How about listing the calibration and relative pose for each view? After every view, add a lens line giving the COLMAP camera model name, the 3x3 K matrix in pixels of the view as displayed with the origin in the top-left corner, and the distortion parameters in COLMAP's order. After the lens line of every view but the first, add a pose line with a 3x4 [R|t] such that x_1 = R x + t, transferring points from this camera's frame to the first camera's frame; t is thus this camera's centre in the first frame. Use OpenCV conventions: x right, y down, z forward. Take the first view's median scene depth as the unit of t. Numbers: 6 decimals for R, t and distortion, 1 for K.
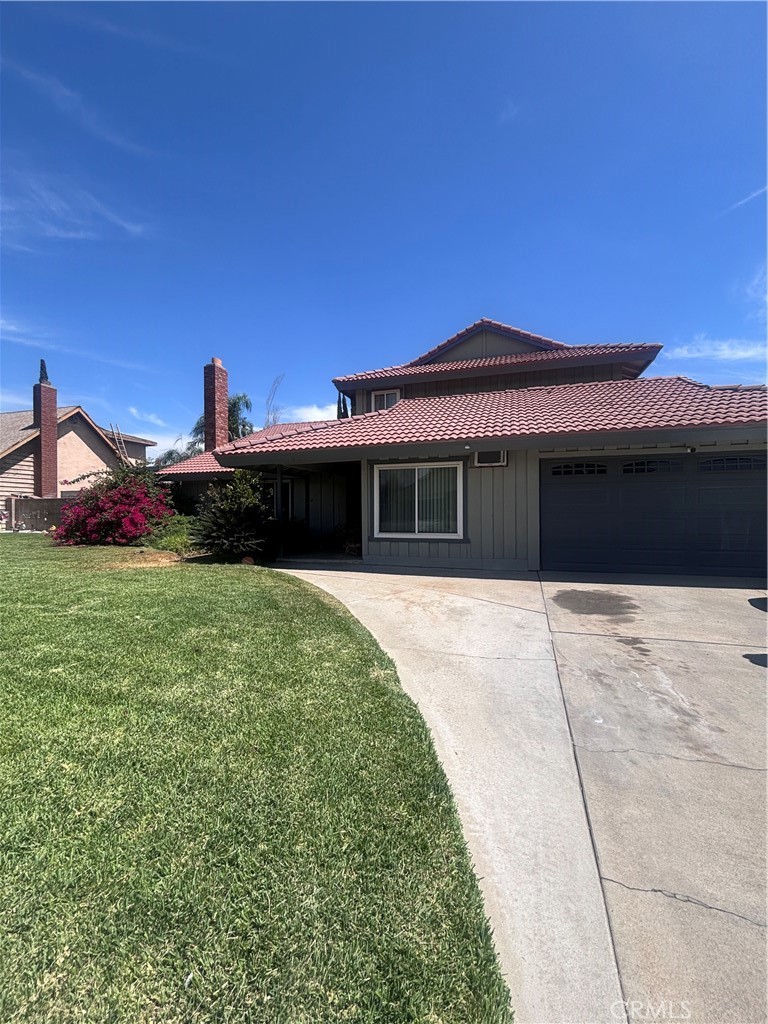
lens RADIAL K [[408.8, 0, 386.2], [0, 408.8, 520.9], [0, 0, 1]] dist [0.001588, 0.000334]
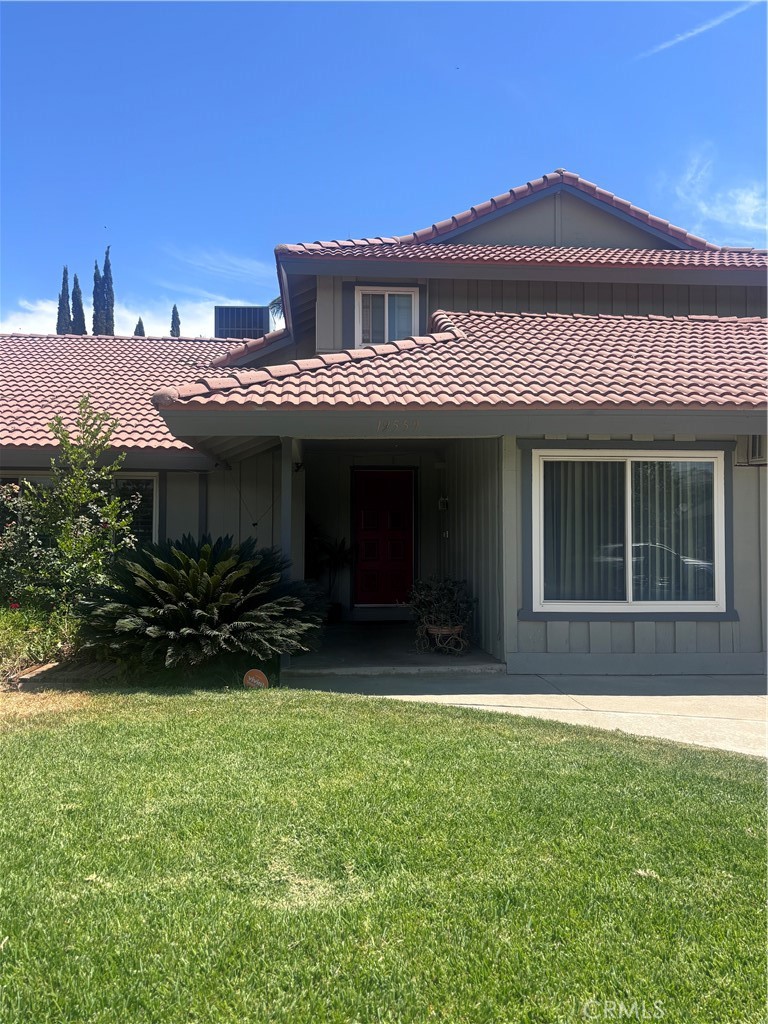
lens RADIAL K [[871.7, 0, 384.1], [0, 871.7, 505.5], [0, 0, 1]] dist [0.011459, 0.003637]
pose [[0.931057, 0.024580, 0.364045, -0.468244], [0.003247, 0.997131, -0.075629, -0.003095], [-0.364860, 0.071597, 0.928306, 0.151963]]
